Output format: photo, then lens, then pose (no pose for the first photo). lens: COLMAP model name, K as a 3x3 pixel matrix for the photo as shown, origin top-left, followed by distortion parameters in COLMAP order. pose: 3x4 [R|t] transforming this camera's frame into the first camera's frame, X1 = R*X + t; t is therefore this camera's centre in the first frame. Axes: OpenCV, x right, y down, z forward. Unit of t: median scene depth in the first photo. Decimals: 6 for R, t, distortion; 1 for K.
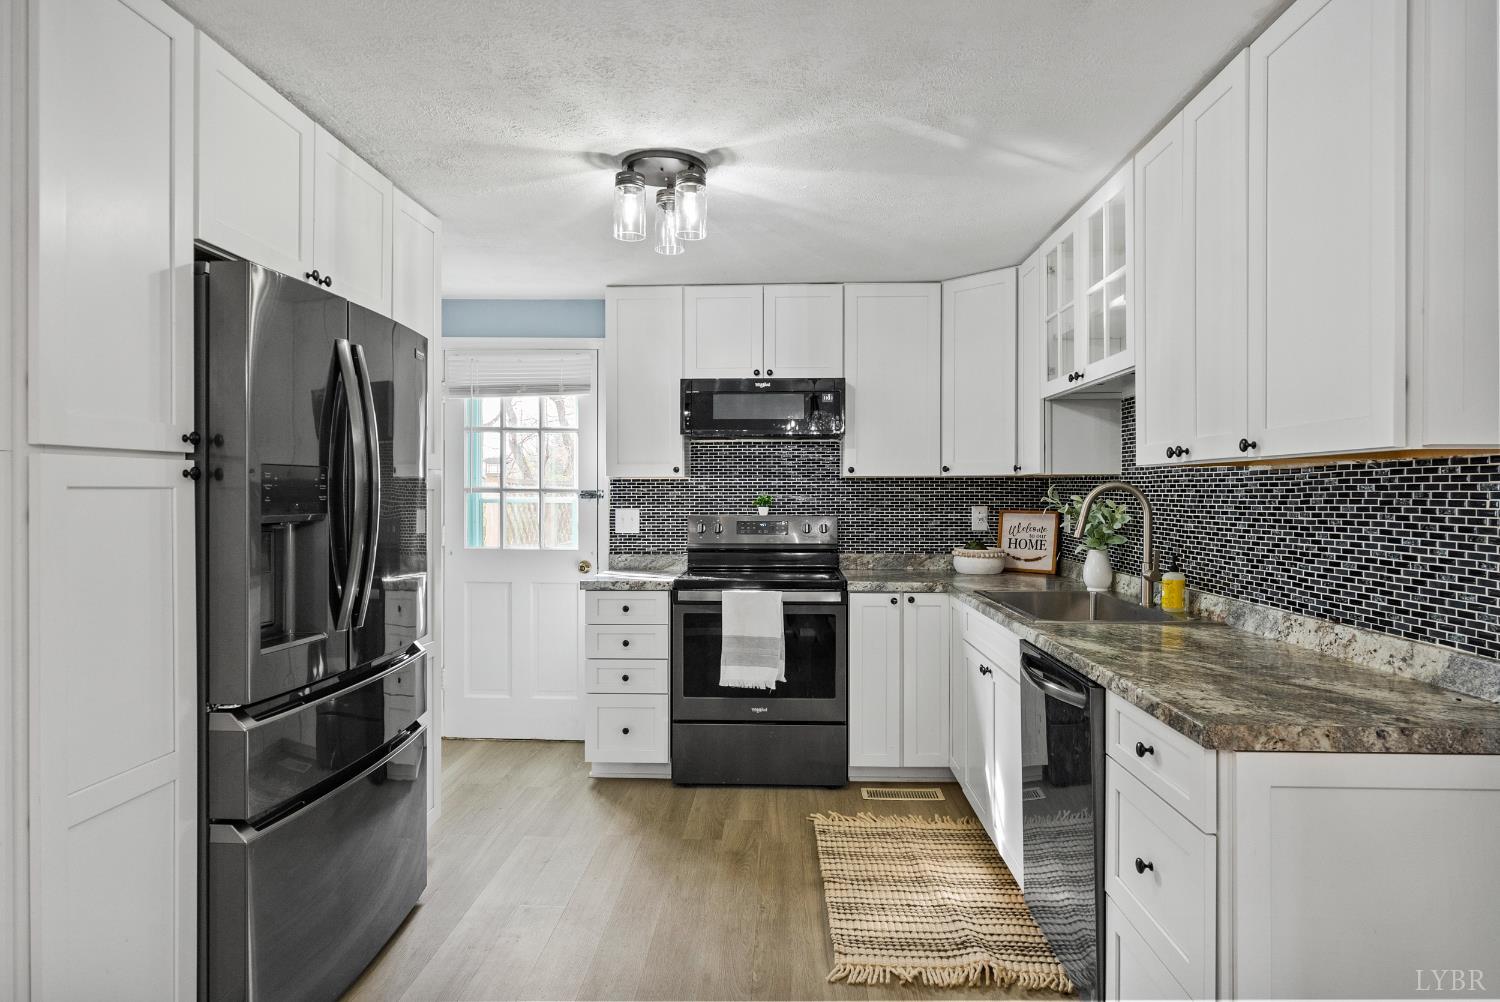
lens RADIAL K [[856.4, 0, 750.0], [0, 856.4, 501.0], [0, 0, 1]] dist [0.001017, 0.000810]
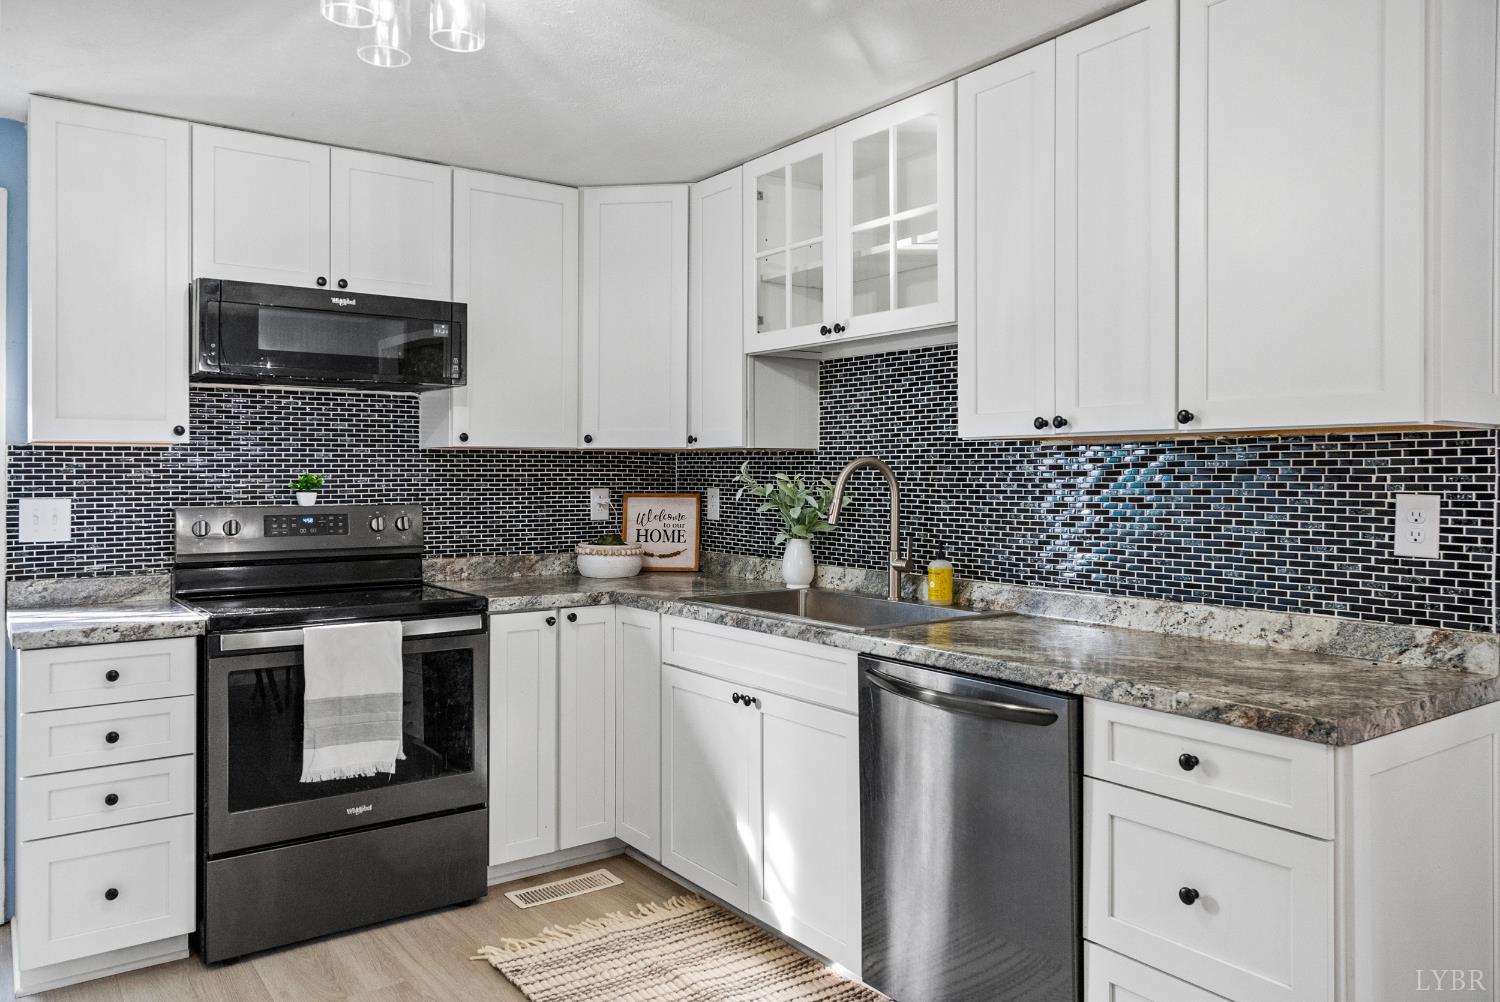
lens RADIAL K [[1072.6, 0, 750.3], [0, 1072.6, 476.5], [0, 0, 1]] dist [-0.001026, 0.001906]
pose [[0.783424, -0.001008, 0.621487, -0.259879], [0.005803, 0.999967, -0.005692, 0.001799], [-0.621461, 0.008066, 0.783404, 0.193016]]
